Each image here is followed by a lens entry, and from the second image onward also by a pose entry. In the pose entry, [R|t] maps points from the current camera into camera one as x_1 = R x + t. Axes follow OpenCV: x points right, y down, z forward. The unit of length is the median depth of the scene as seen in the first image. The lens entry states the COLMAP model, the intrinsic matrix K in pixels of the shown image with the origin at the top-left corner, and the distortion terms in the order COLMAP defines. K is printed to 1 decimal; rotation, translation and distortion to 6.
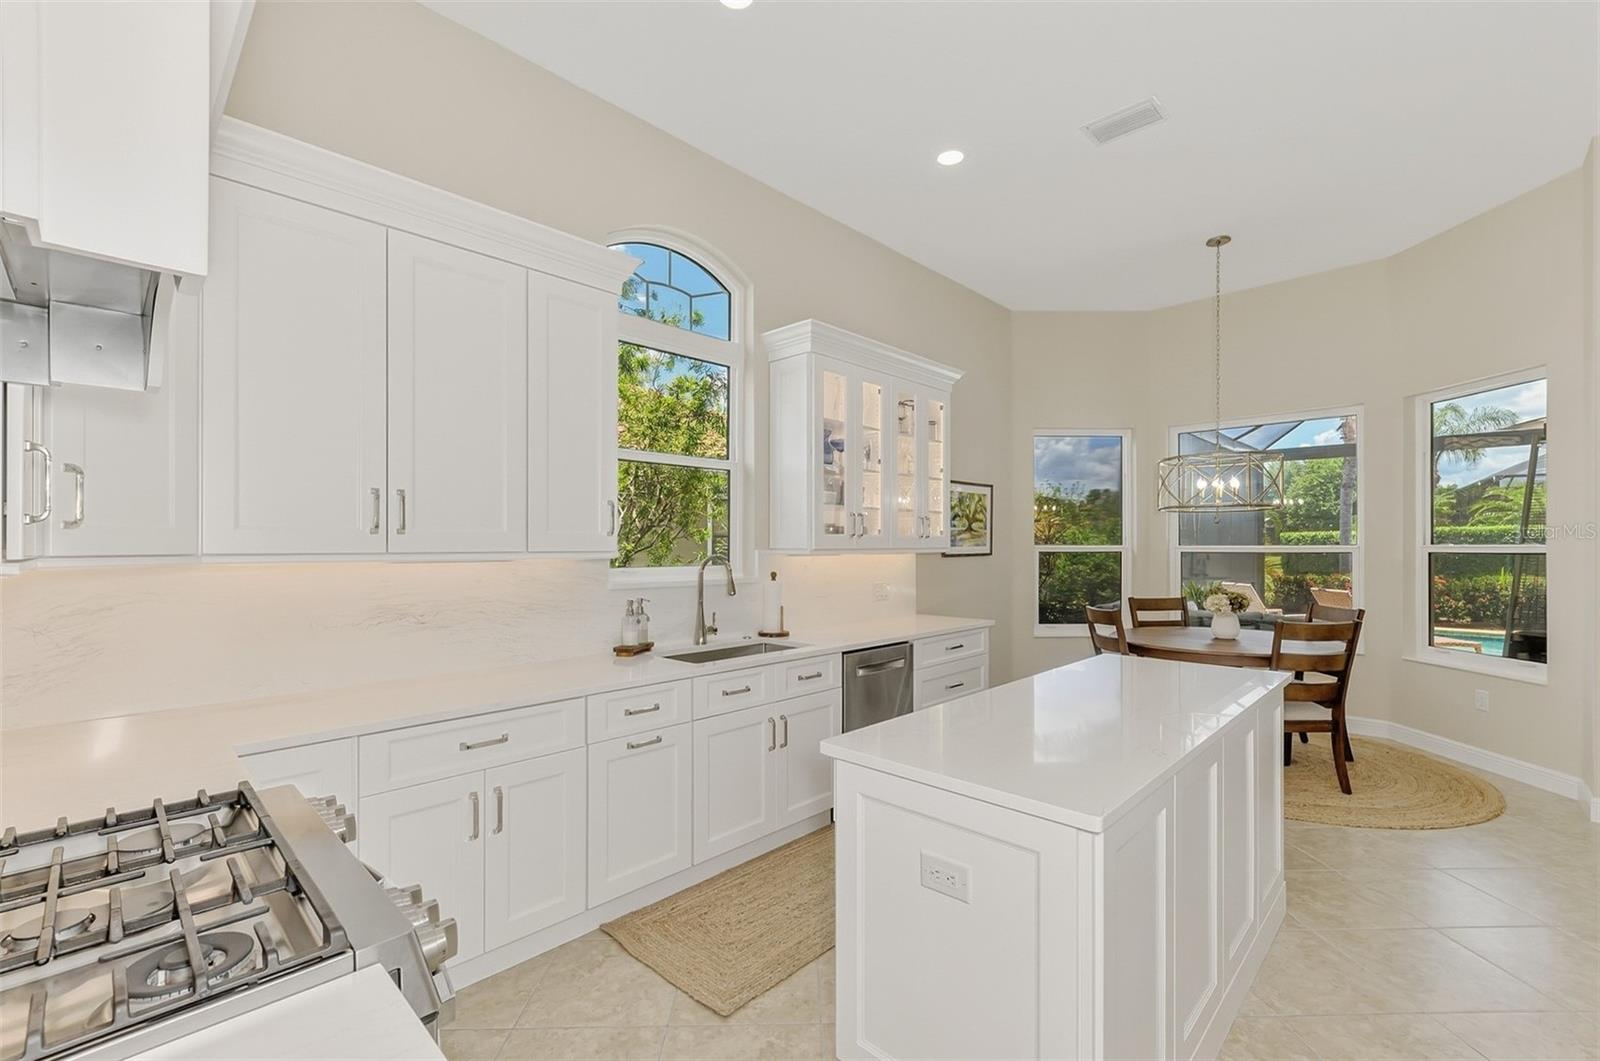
lens RADIAL K [[691.7, 0, 795.9], [0, 691.7, 529.8], [0, 0, 1]] dist [-0.000568, -0.000313]
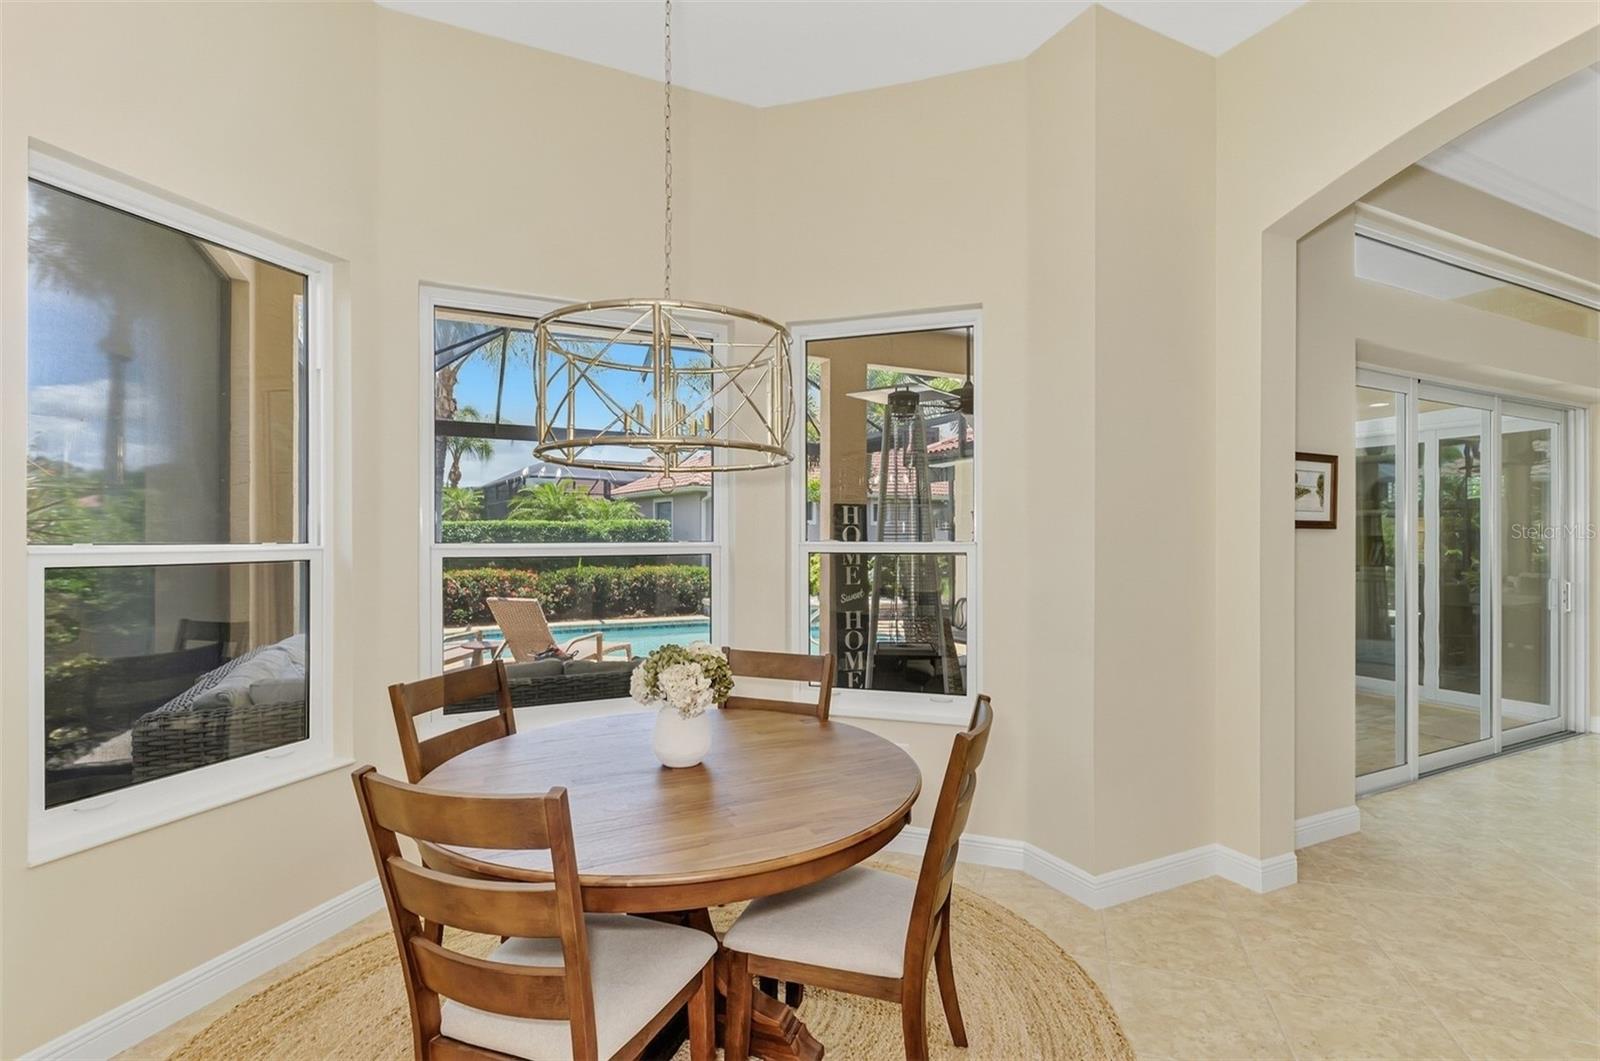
lens RADIAL K [[748.6, 0, 801.6], [0, 748.6, 535.6], [0, 0, 1]] dist [0.014737, -0.001665]
pose [[0.349485, 0.002908, 0.936937, 0.058736], [-0.023162, 0.999716, 0.005536, 0.002634], [-0.936655, -0.023637, 0.349454, 0.218850]]
